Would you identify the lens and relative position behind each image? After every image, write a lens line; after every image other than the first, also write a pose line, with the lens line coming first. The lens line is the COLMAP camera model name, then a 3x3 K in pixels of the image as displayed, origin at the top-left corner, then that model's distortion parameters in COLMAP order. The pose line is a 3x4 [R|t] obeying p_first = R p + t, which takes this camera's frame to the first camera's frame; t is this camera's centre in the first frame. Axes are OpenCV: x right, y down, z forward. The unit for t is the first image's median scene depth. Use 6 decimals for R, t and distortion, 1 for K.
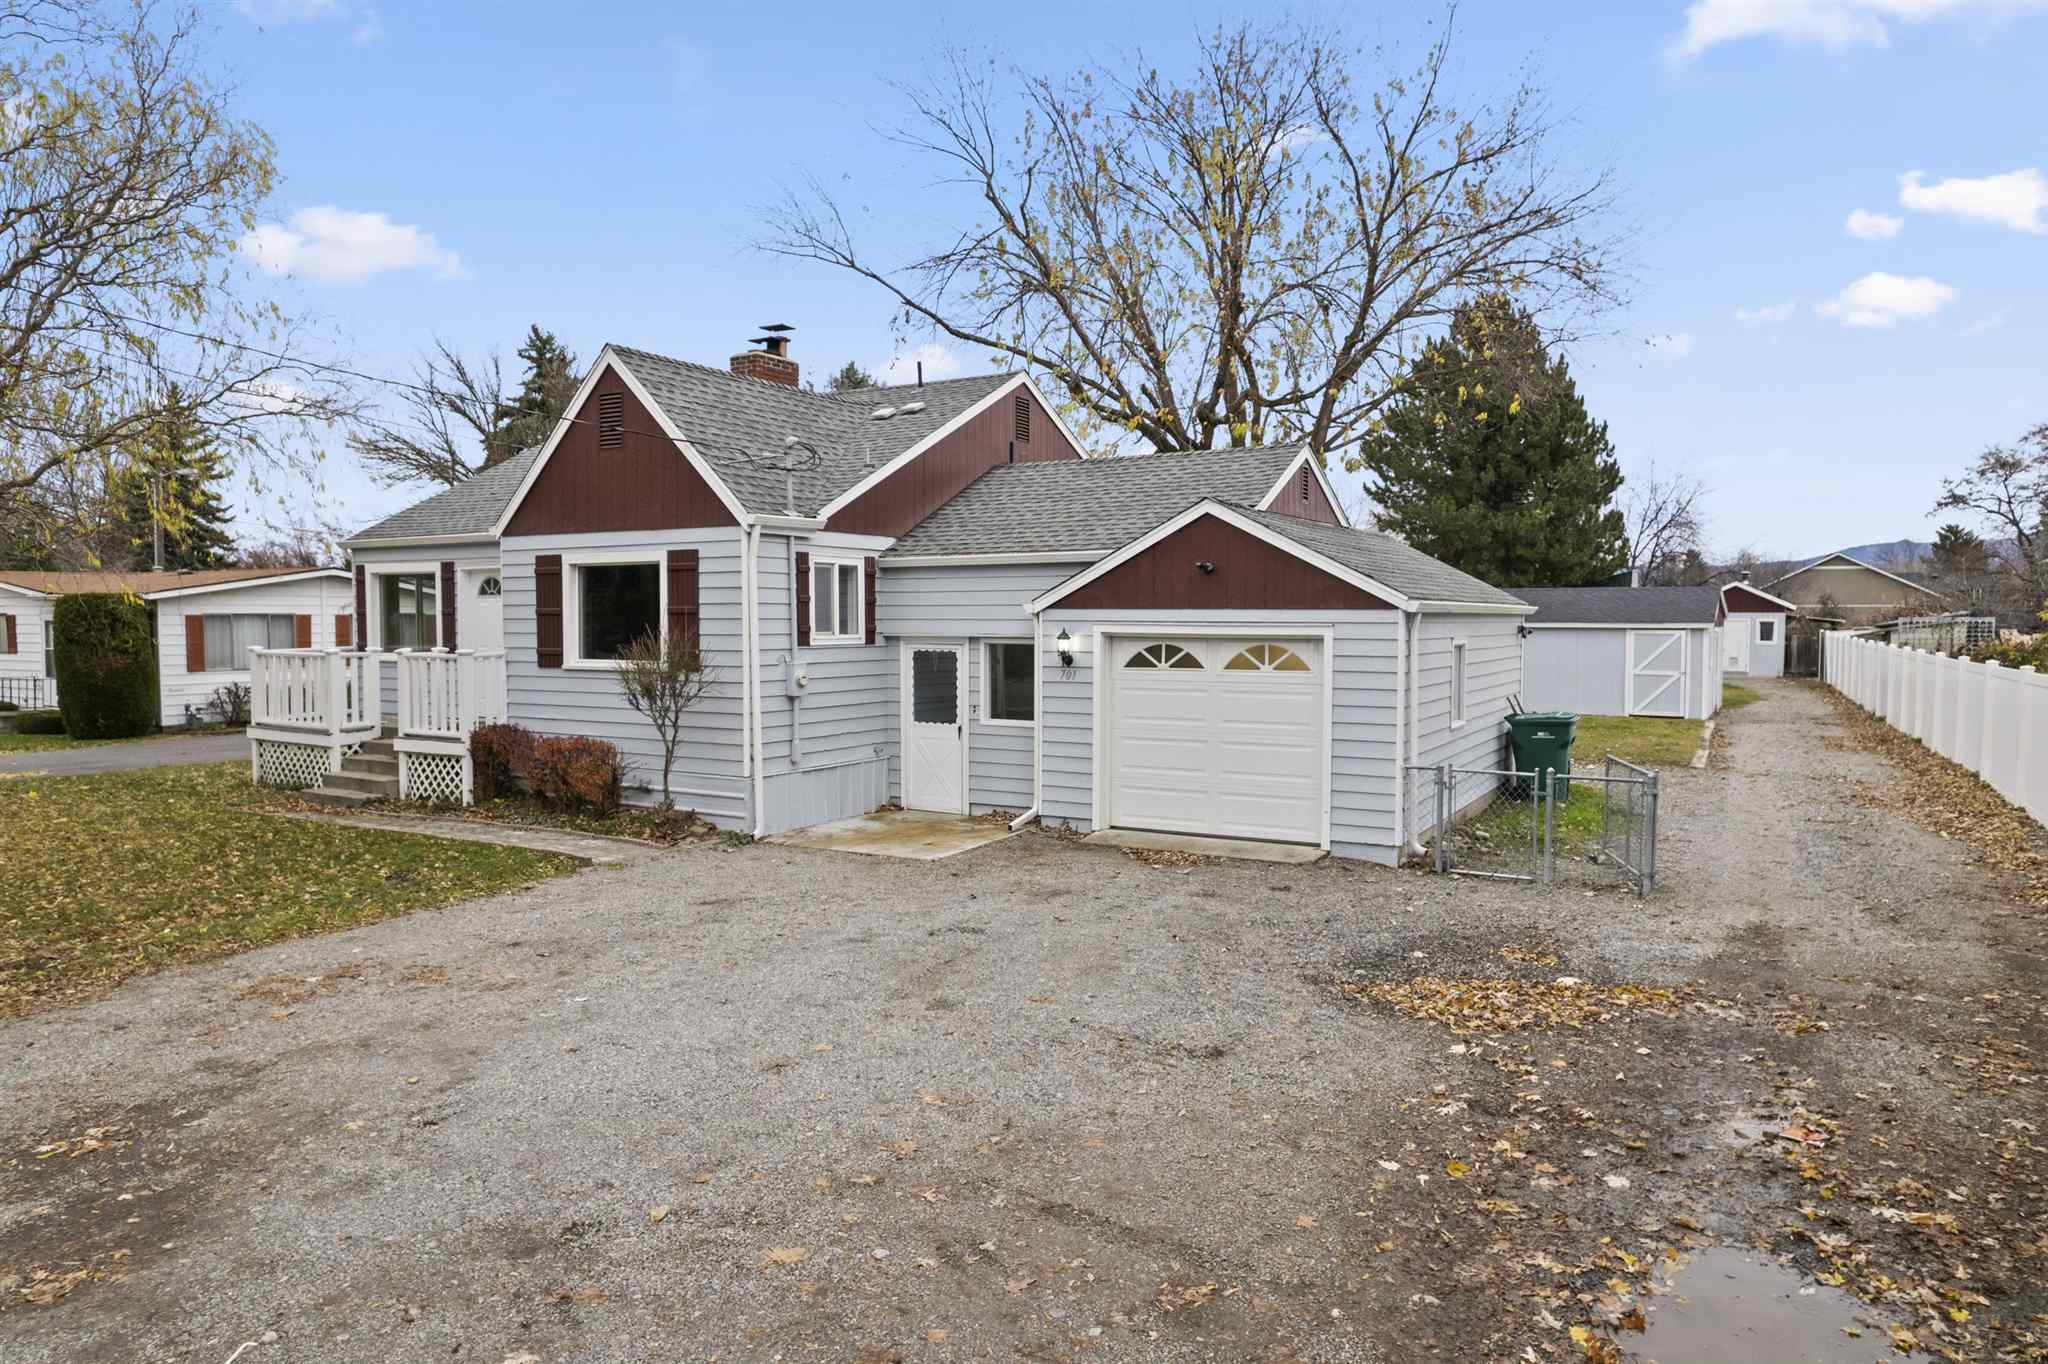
lens RADIAL K [[1316.4, 0, 1023.2], [0, 1316.4, 687.4], [0, 0, 1]] dist [-0.094634, 0.086075]
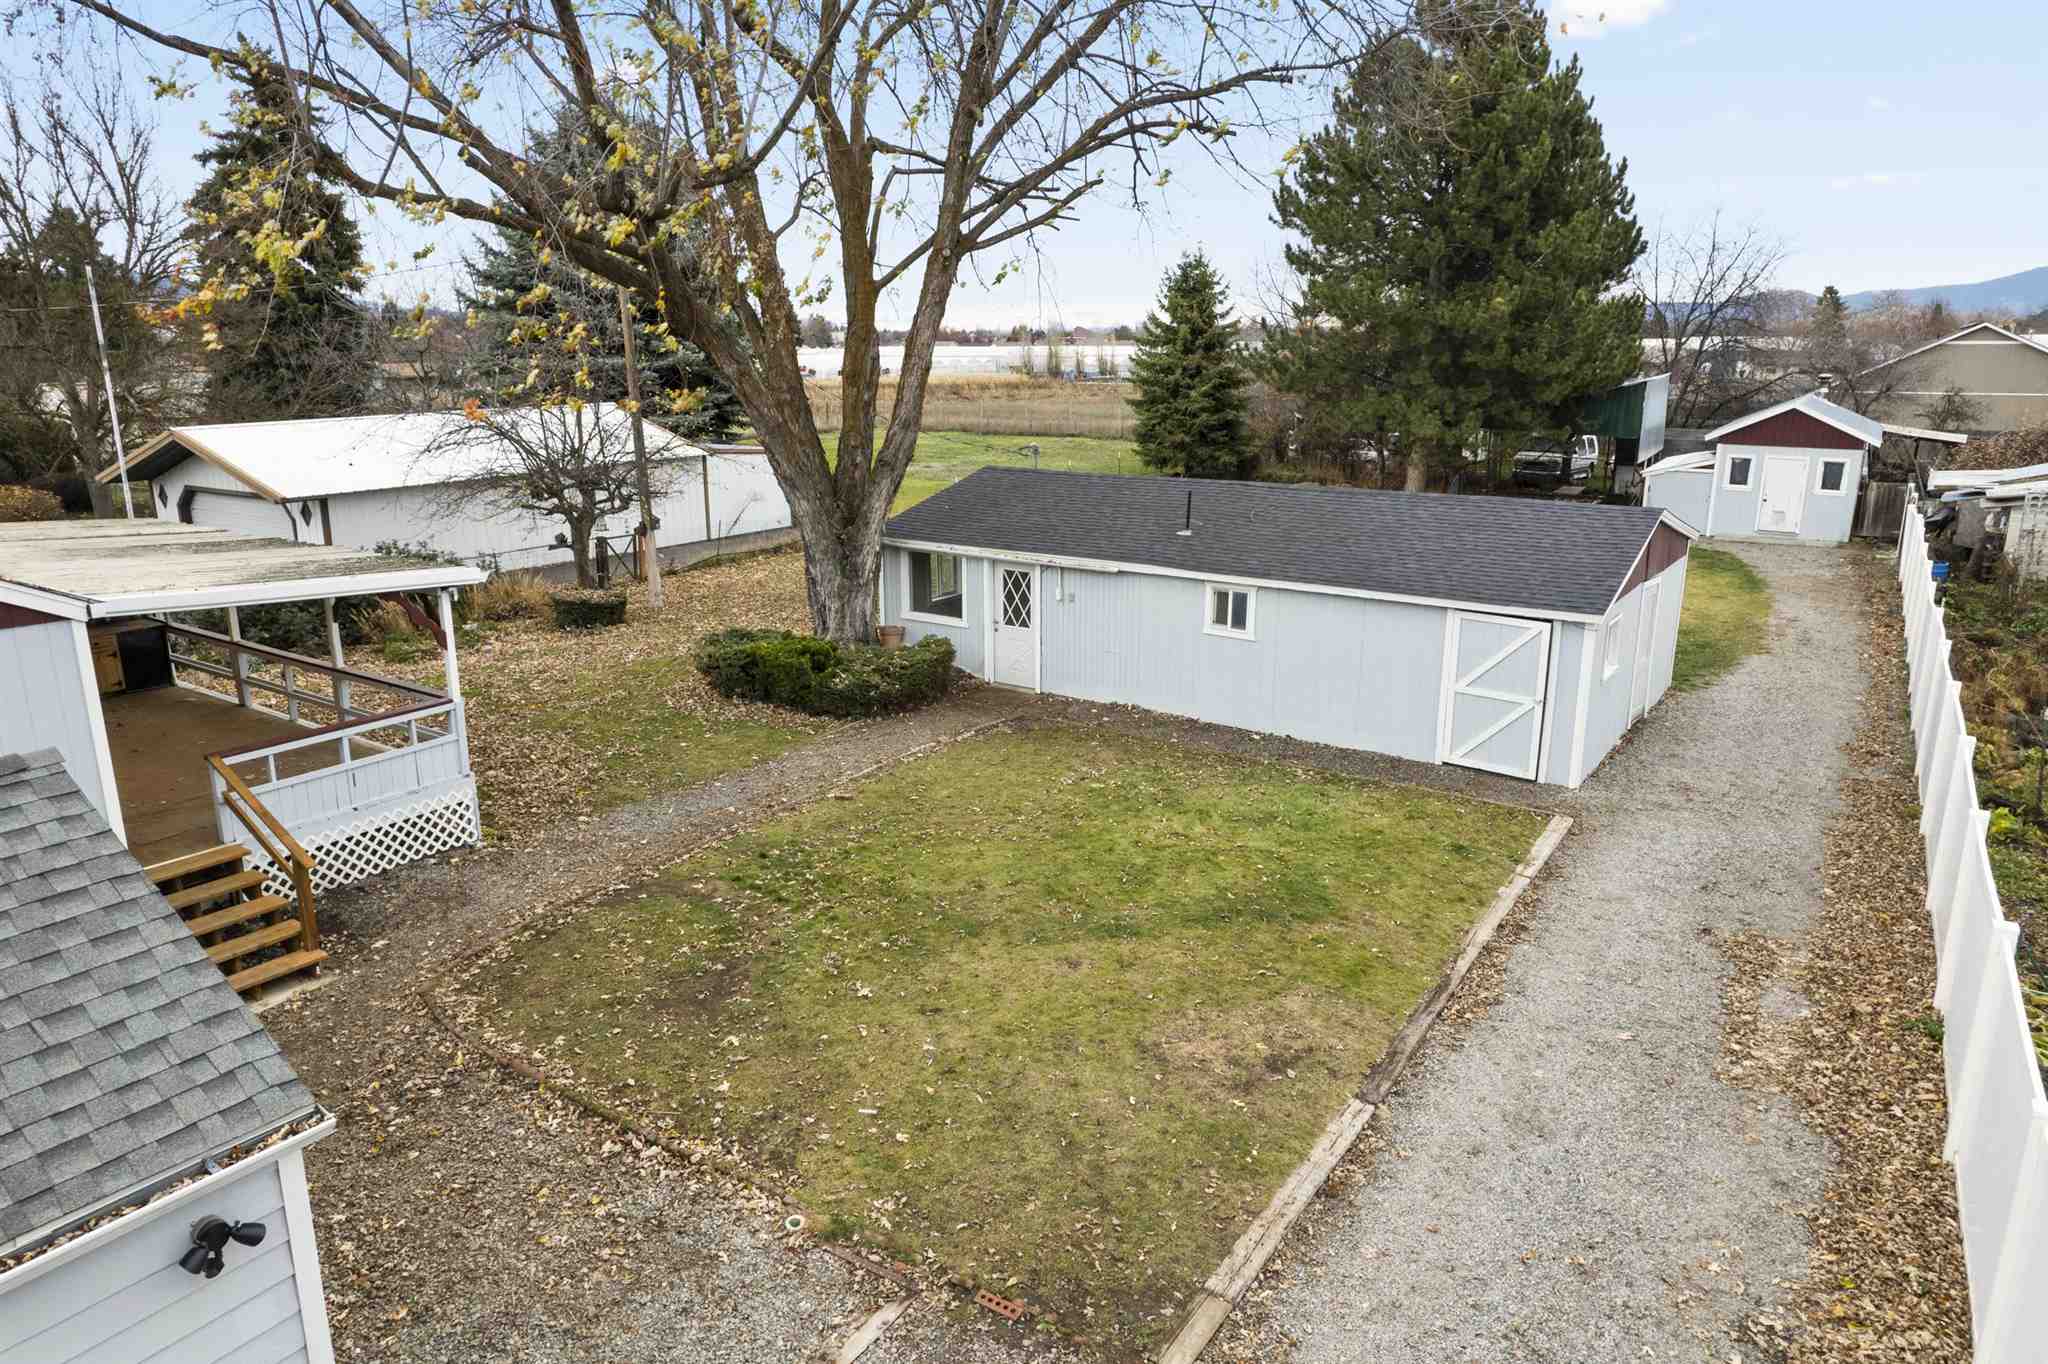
lens RADIAL K [[1312.4, 0, 1024.0], [0, 1312.4, 682.0], [0, 0, 1]] dist [-0.077785, 0.070831]
pose [[0.997340, 0.020108, -0.070068, 0.646227], [-0.005666, 0.979676, 0.200508, -0.238890], [0.072676, -0.199578, 0.977183, 0.893047]]
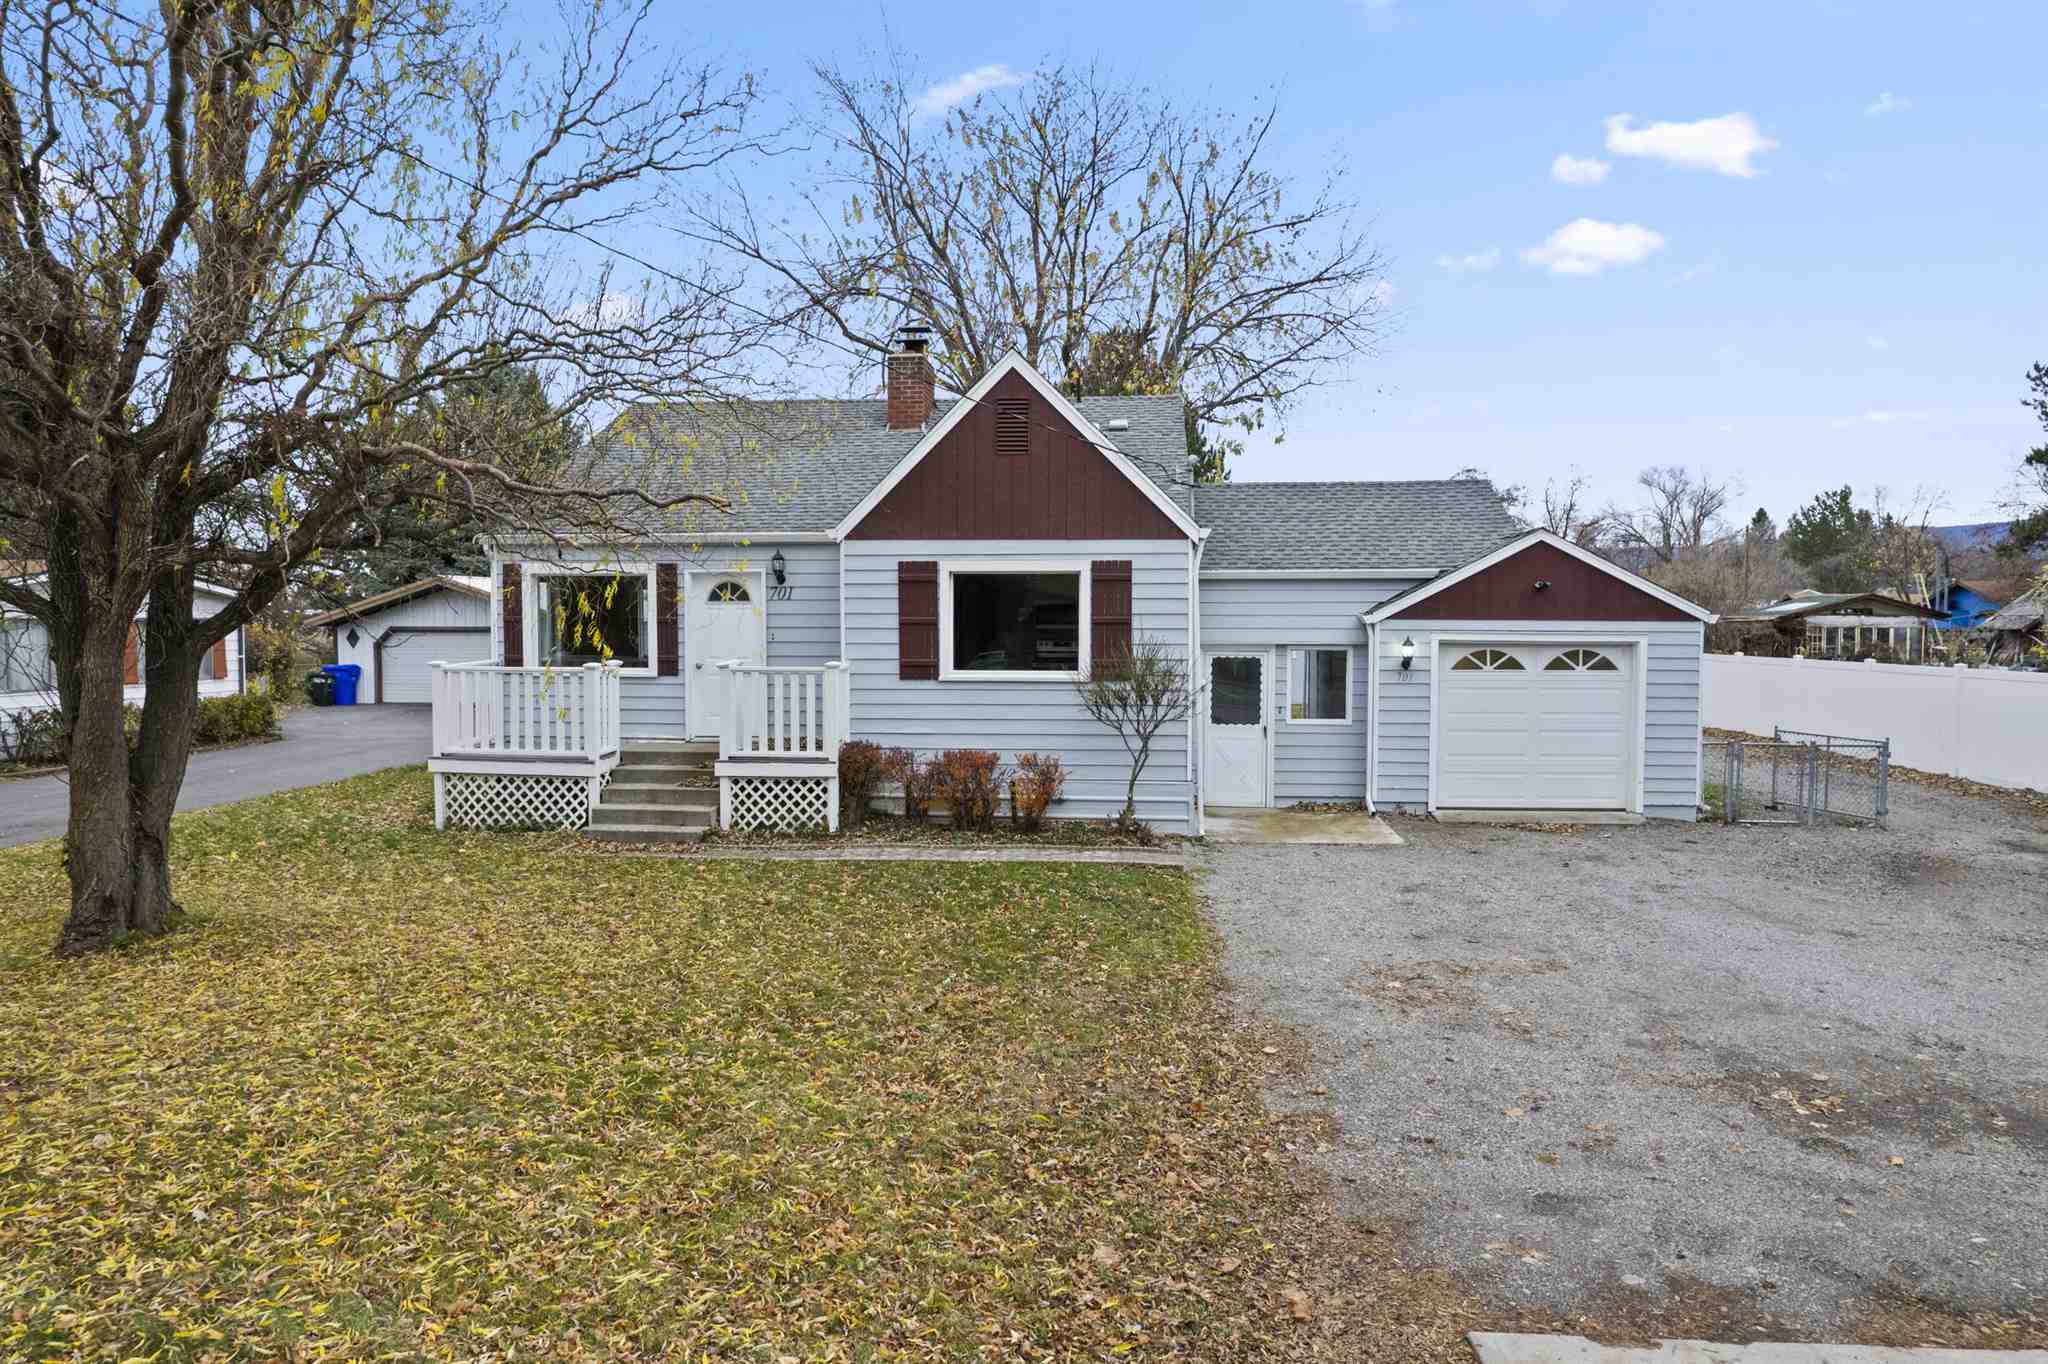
lens RADIAL K [[1312.4, 0, 1024.0], [0, 1312.4, 682.0], [0, 0, 1]] dist [-0.077785, 0.070831]
pose [[0.907216, -0.019793, 0.420199, -0.682056], [0.021725, 0.999764, 0.000187, -0.011658], [-0.420104, 0.008959, 0.907432, 0.097875]]
